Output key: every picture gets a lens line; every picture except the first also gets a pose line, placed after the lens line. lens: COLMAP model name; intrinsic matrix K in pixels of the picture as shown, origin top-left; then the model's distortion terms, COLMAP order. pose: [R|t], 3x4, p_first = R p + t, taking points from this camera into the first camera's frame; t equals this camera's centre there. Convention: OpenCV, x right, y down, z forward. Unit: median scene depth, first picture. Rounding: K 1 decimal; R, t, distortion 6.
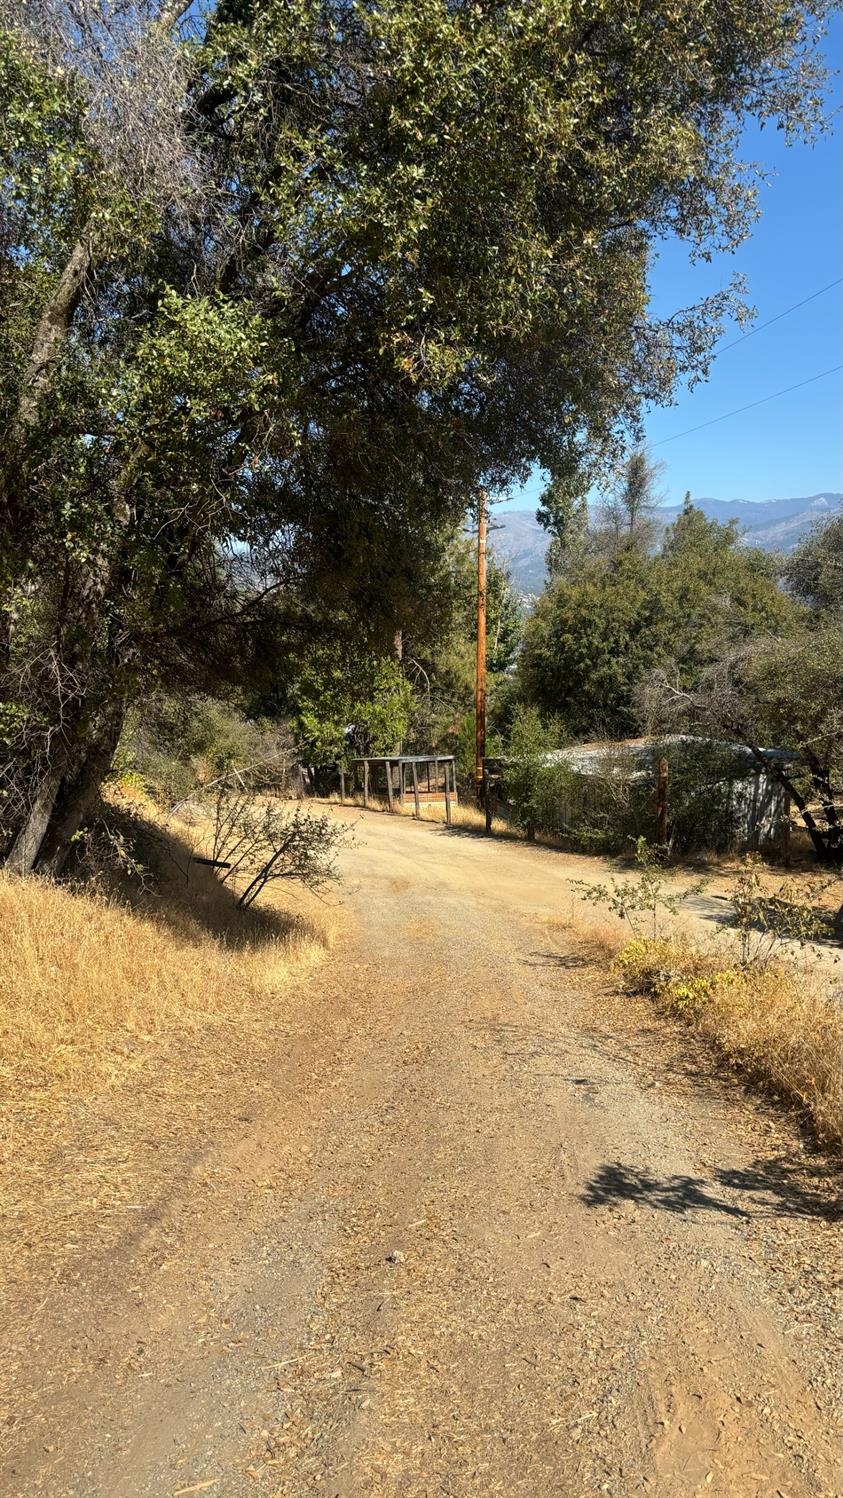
lens RADIAL K [[1079.9, 0, 416.6], [0, 1079.9, 746.3], [0, 0, 1]] dist [0.005791, -0.018432]
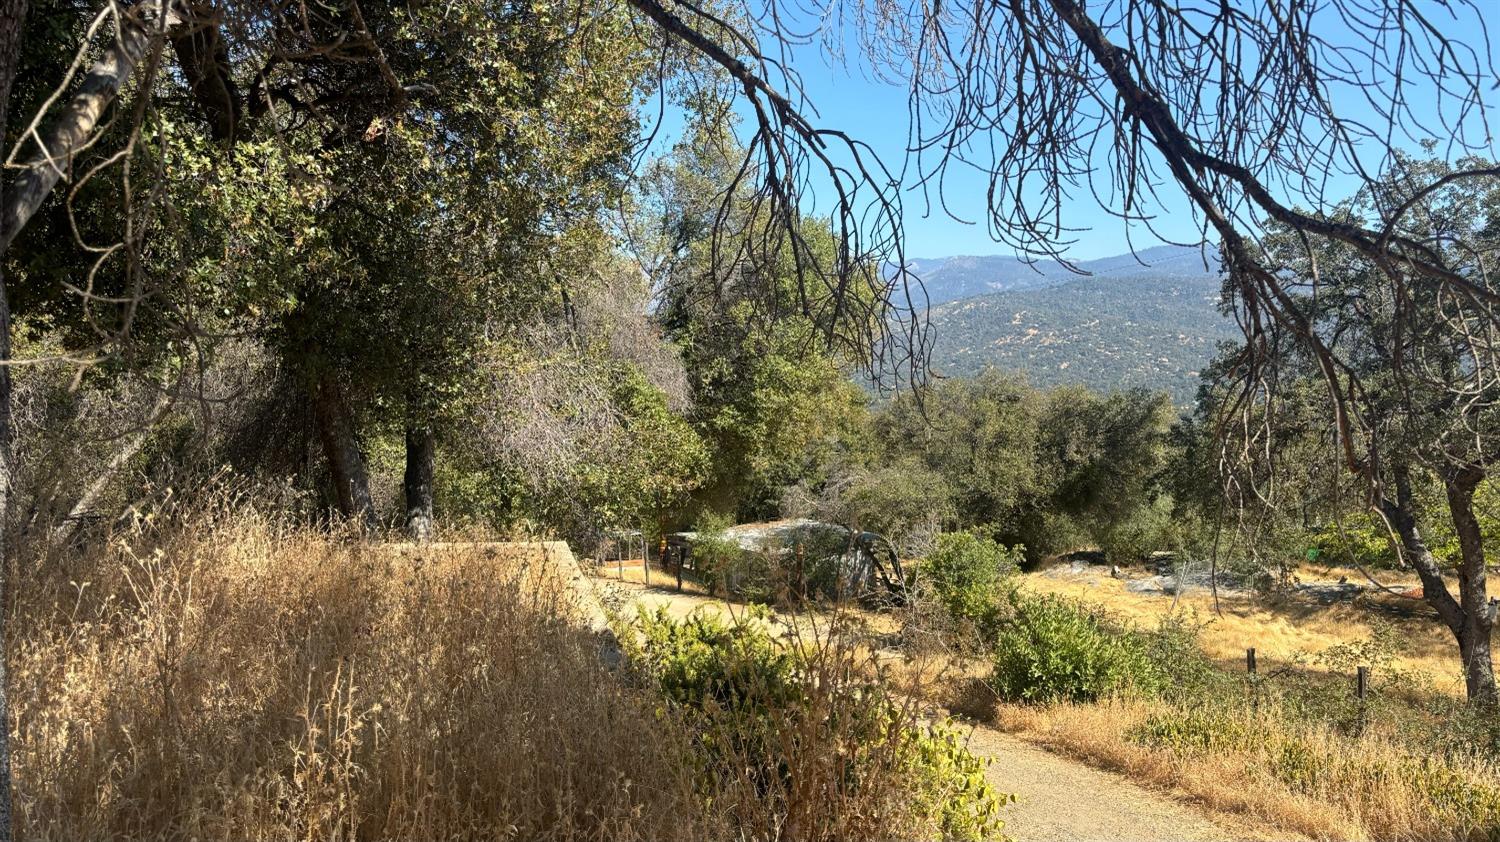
lens RADIAL K [[1081.4, 0, 754.3], [0, 1081.4, 375.5], [0, 0, 1]] dist [0.005791, -0.018432]
pose [[0.977844, 0.021450, 0.208234, -0.164919], [0.001582, 0.993951, -0.109815, -0.054951], [-0.209330, 0.107711, 0.971895, -0.535141]]
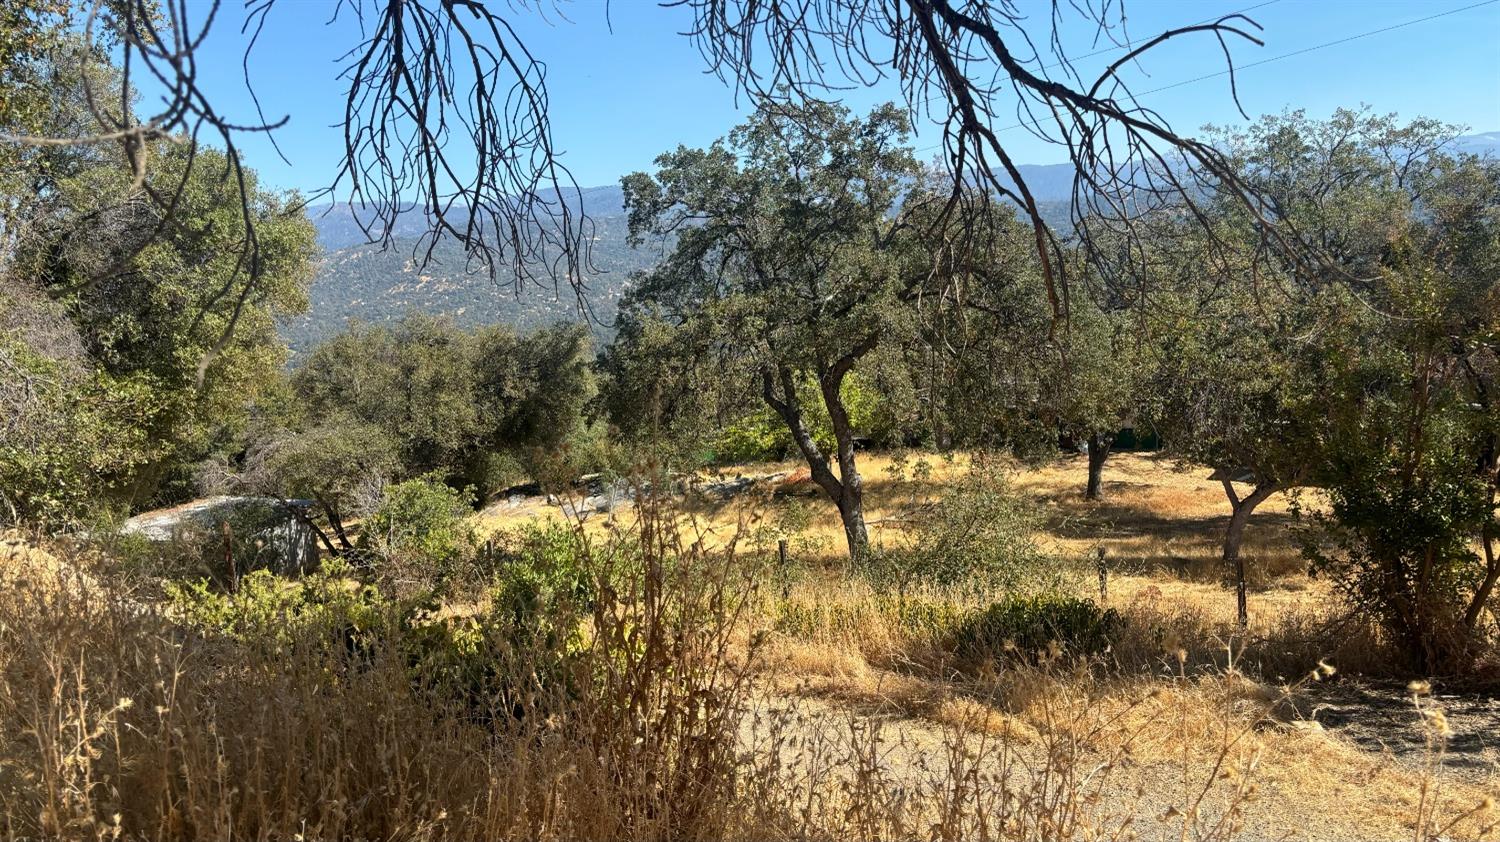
lens RADIAL K [[1081.4, 0, 751.0], [0, 1081.4, 421.1], [0, 0, 1]] dist [0.005791, -0.018432]
pose [[0.730821, -0.109182, 0.673781, -0.200018], [0.131886, 0.991109, 0.017551, -0.050037], [-0.669707, 0.076036, 0.738723, -0.511589]]
